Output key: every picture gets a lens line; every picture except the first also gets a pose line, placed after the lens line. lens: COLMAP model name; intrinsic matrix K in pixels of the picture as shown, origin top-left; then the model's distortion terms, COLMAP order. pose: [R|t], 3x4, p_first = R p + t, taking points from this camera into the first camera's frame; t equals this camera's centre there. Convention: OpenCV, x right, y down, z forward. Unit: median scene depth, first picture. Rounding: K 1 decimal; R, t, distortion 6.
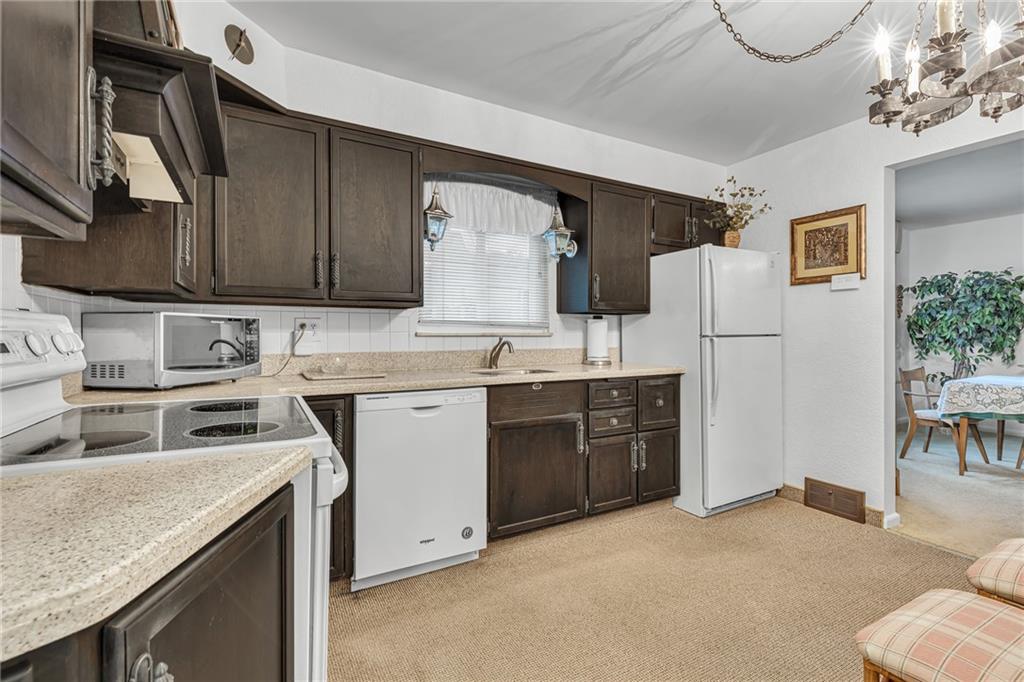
lens RADIAL K [[465.9, 0, 517.2], [0, 465.9, 335.9], [0, 0, 1]] dist [0.004698, 0.001140]
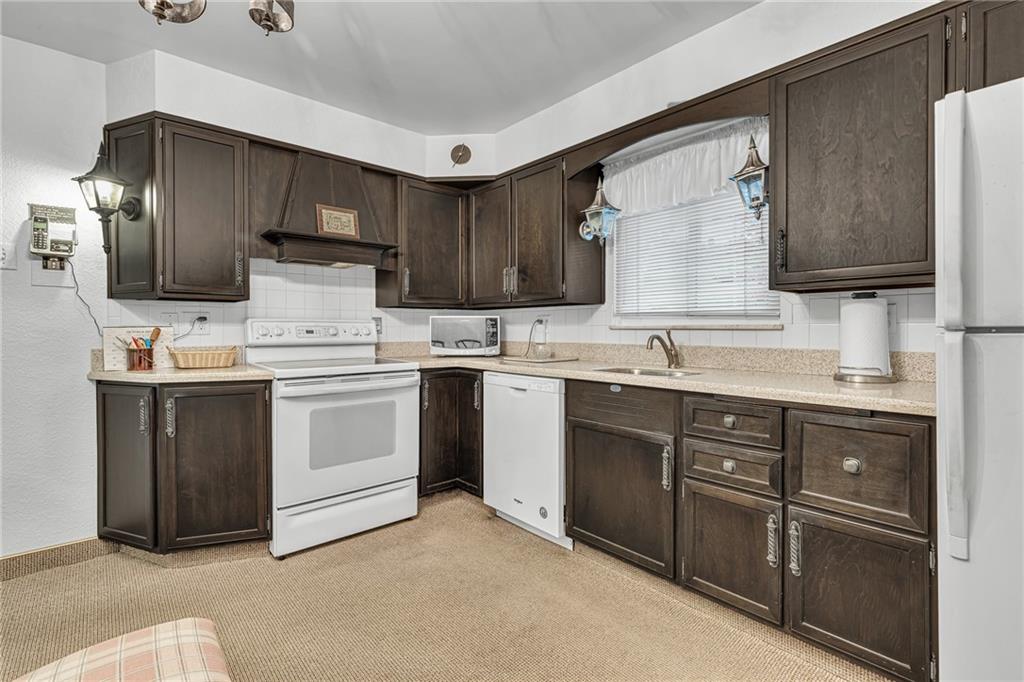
lens RADIAL K [[465.9, 0, 517.4], [0, 465.9, 334.6], [0, 0, 1]] dist [0.004698, 0.001140]
pose [[0.212477, 0.010818, -0.977106, 0.769937], [-0.003555, 0.999941, 0.010297, 0.002789], [0.977160, 0.001286, 0.212502, 0.597053]]
